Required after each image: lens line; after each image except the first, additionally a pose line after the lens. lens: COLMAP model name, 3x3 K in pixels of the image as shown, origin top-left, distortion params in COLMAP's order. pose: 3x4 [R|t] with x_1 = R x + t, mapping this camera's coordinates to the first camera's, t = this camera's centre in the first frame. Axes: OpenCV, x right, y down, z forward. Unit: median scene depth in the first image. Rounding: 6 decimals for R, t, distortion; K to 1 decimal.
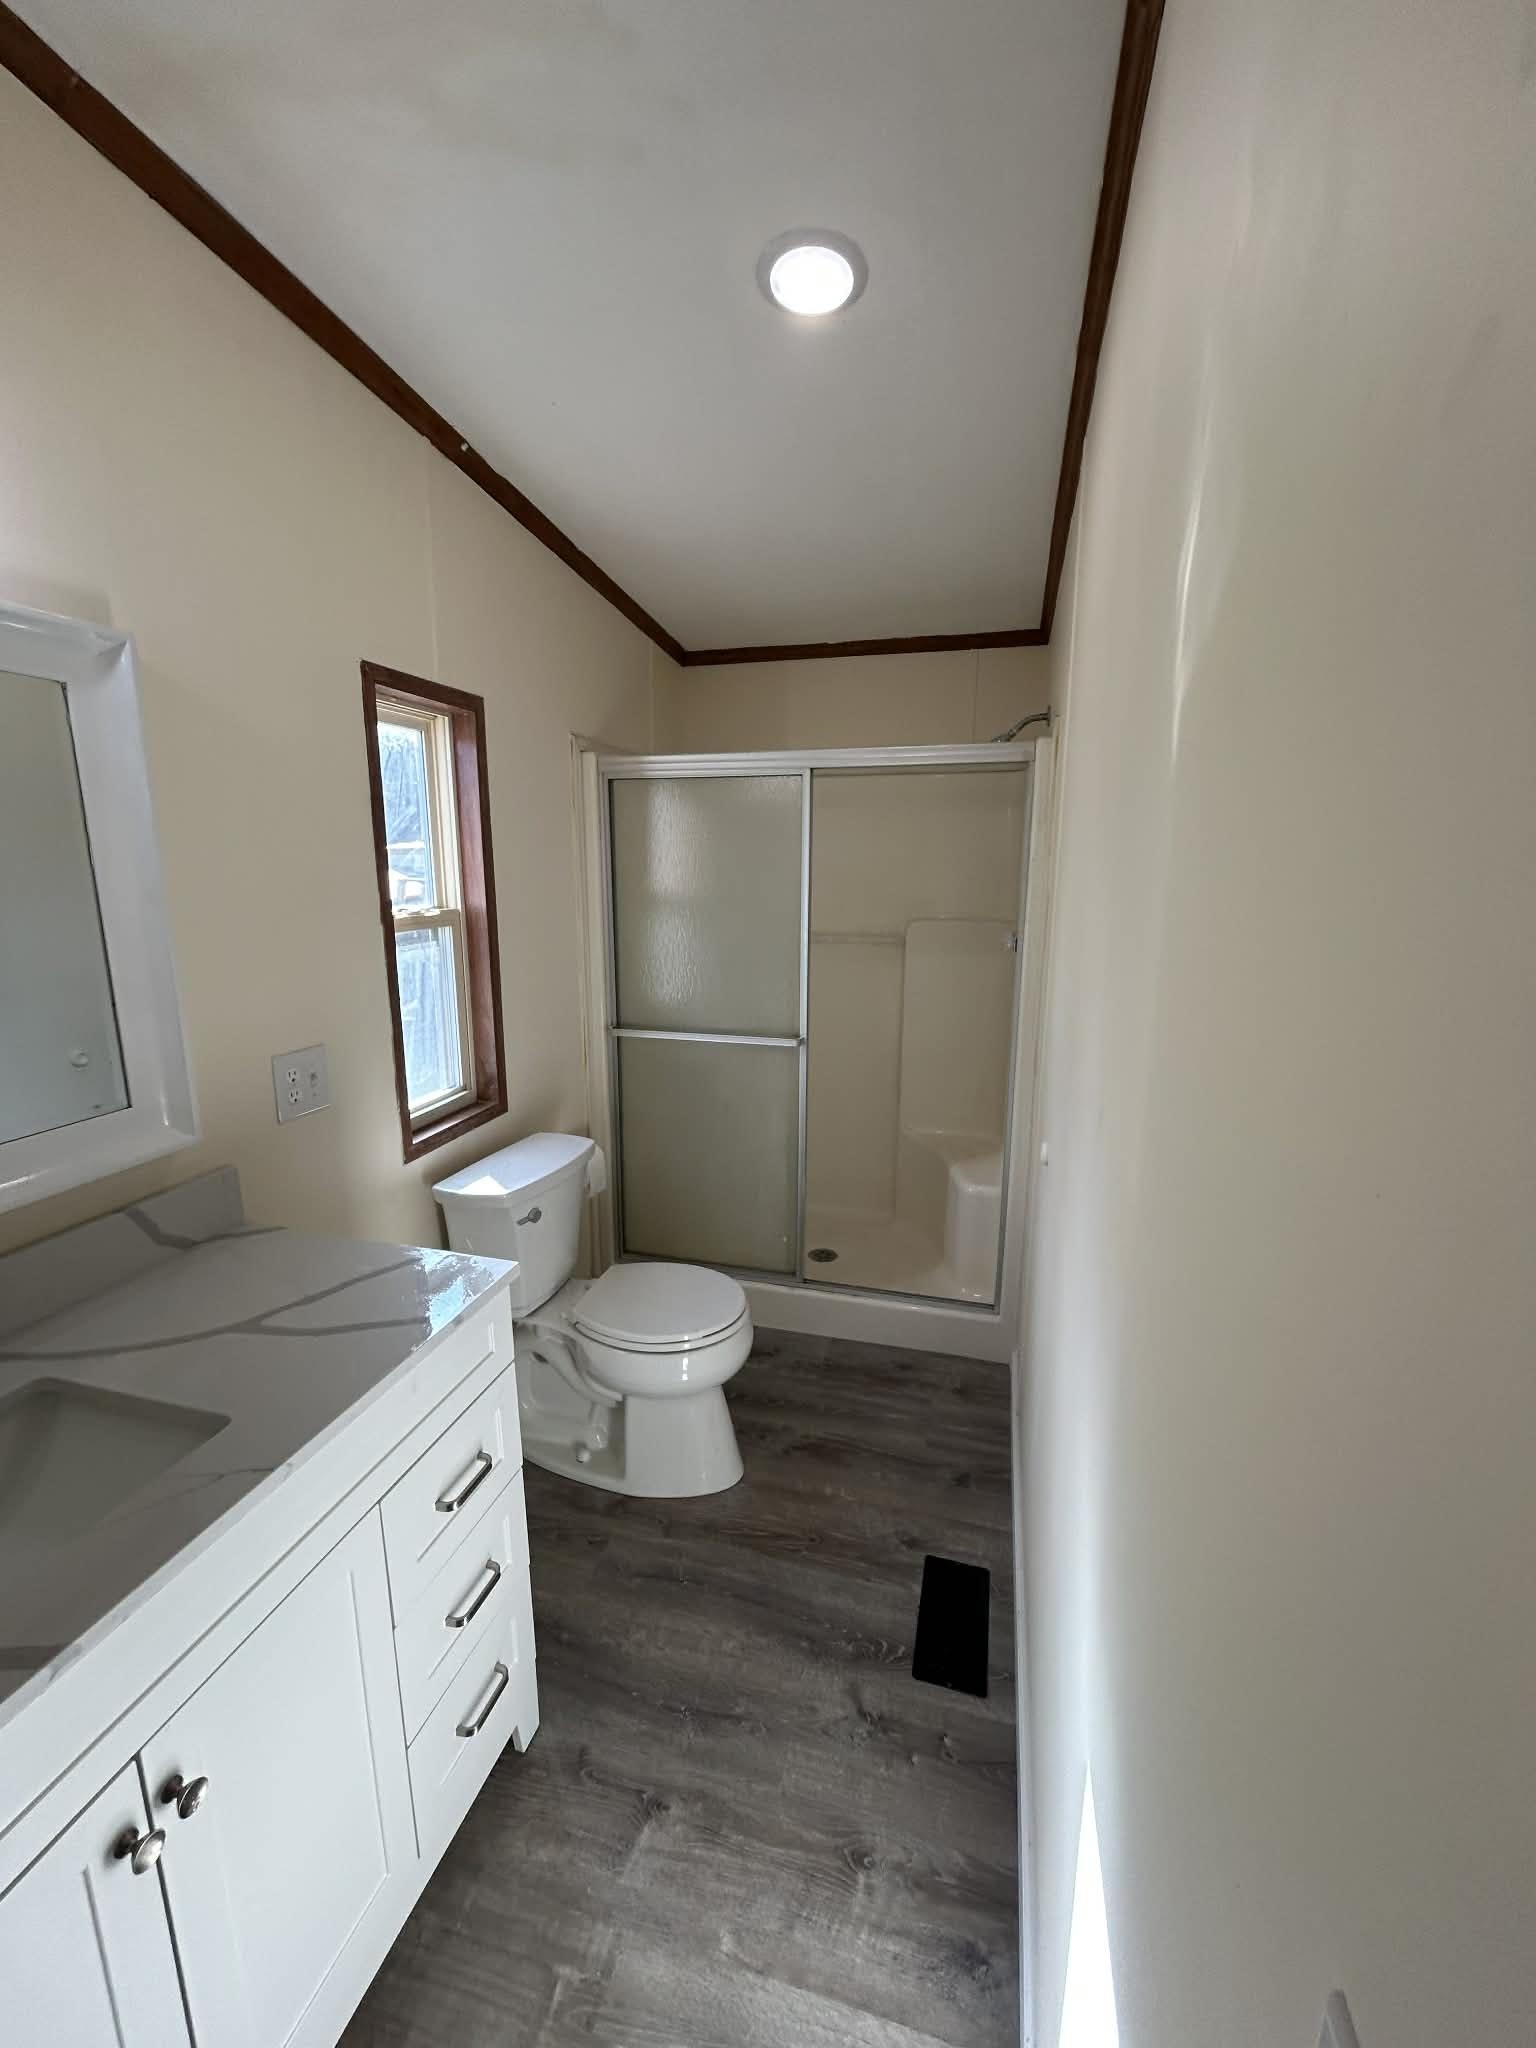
lens RADIAL K [[828.8, 0, 768.4], [0, 828.8, 1026.1], [0, 0, 1]] dist [-0.001602, 0.000374]
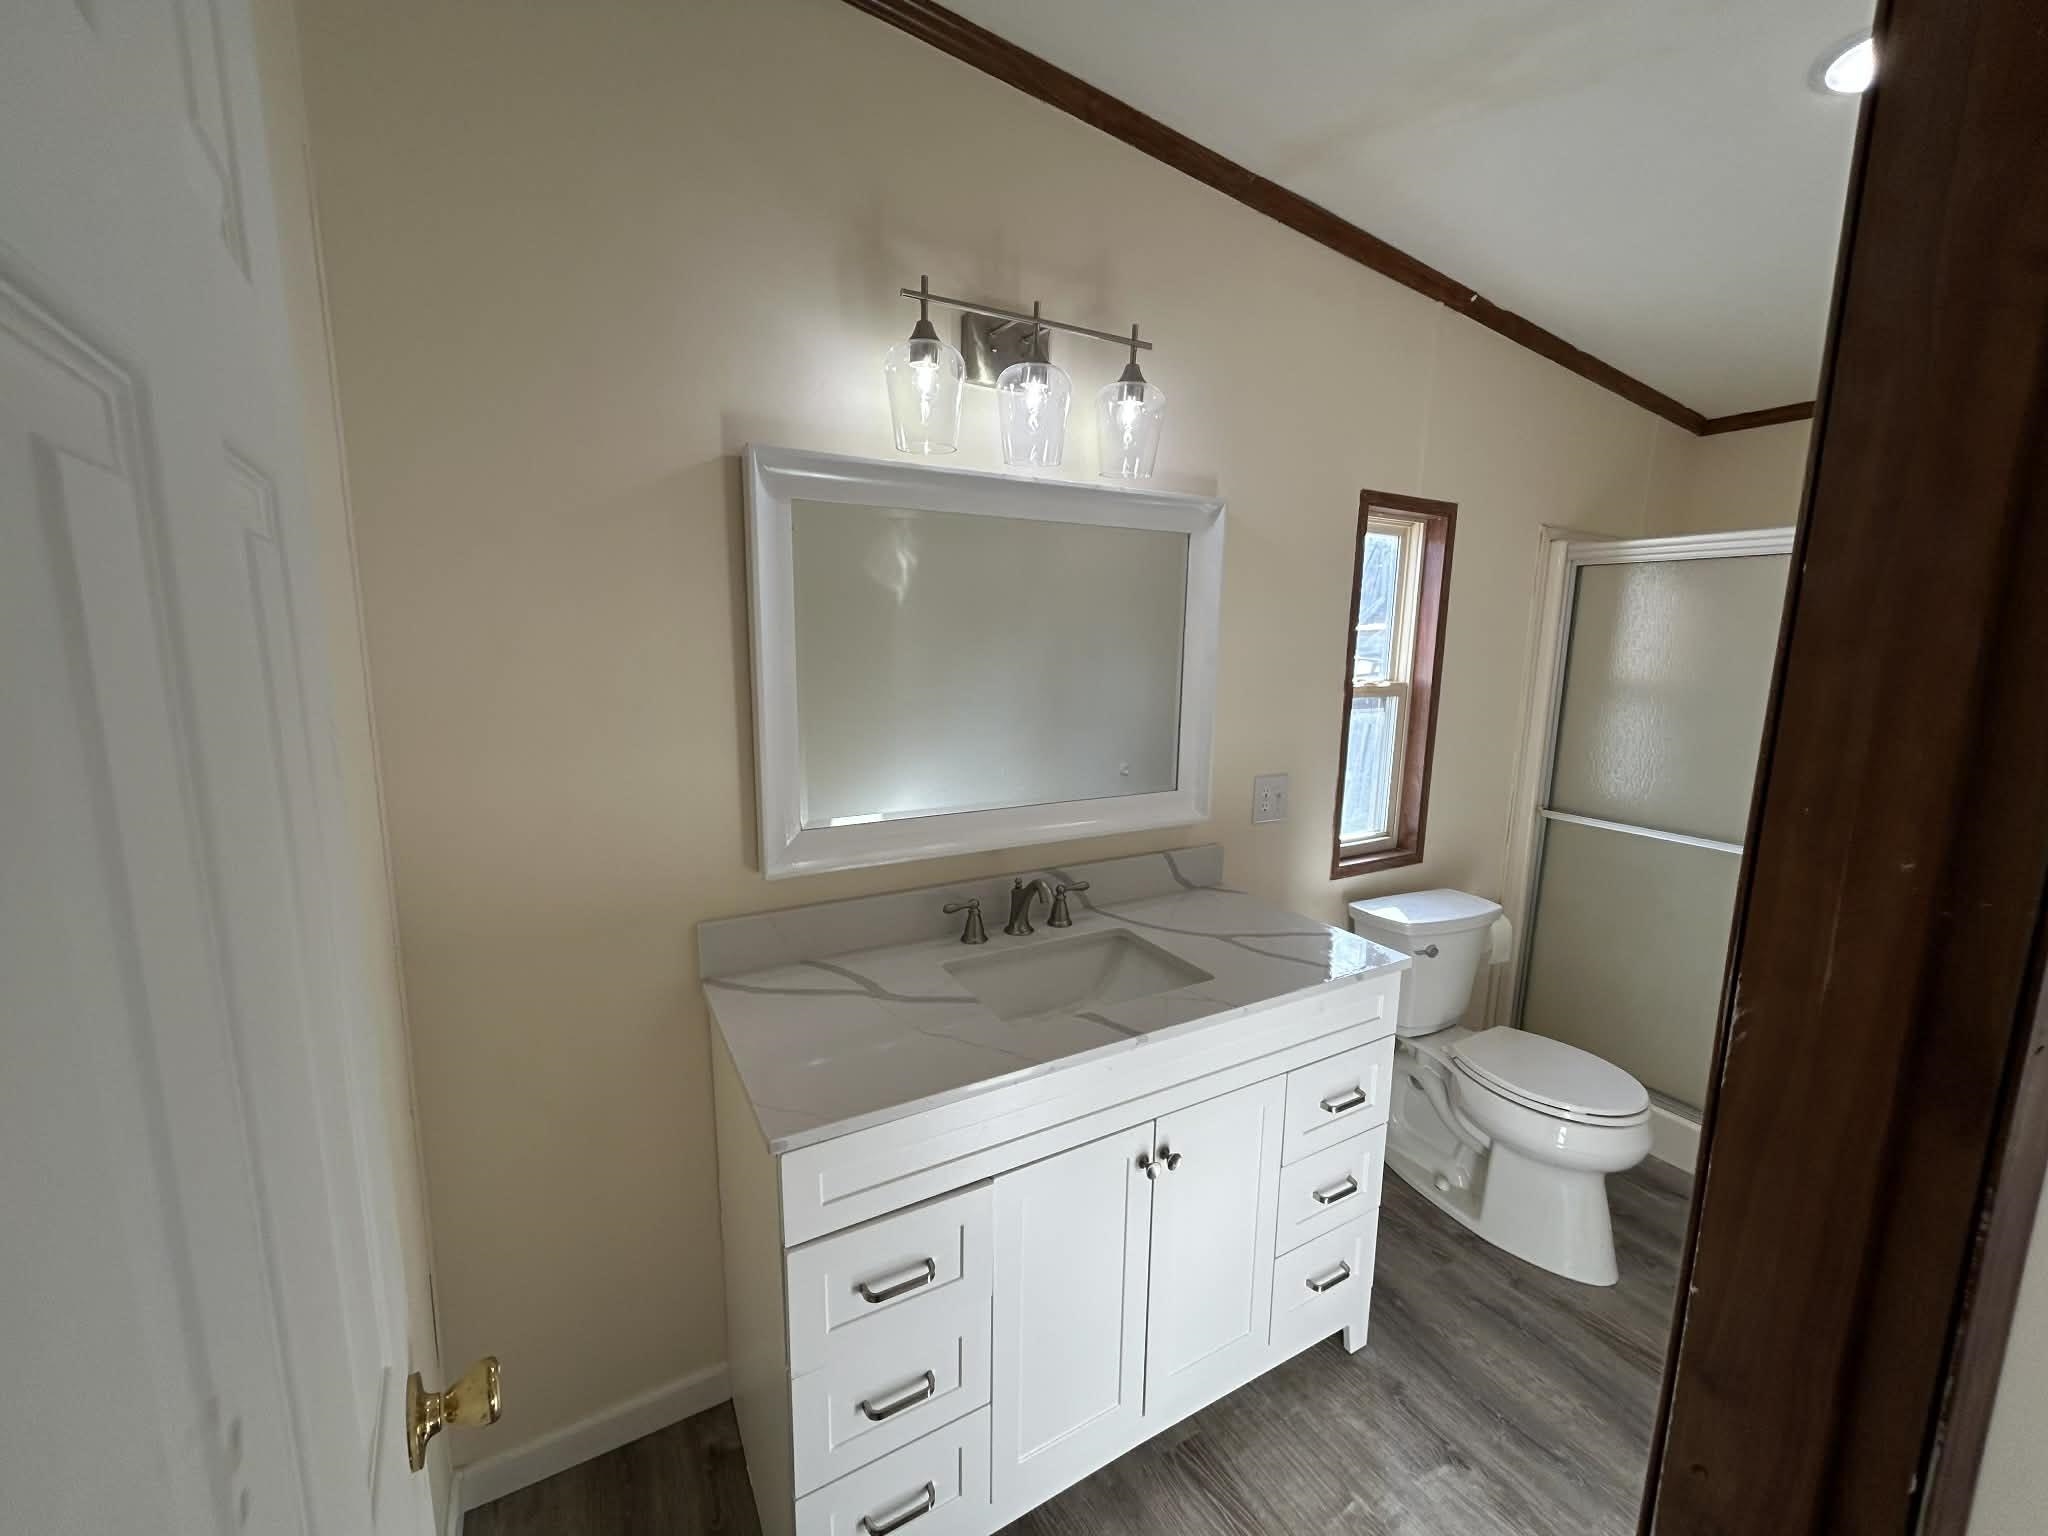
lens RADIAL K [[828.8, 0, 1023.7], [0, 828.8, 766.4], [0, 0, 1]] dist [-0.001602, 0.000374]
pose [[0.707945, 0.122708, -0.695527, 0.090523], [-0.156031, 0.987632, 0.015426, 0.051615], [0.688817, 0.097603, 0.718335, -0.253883]]
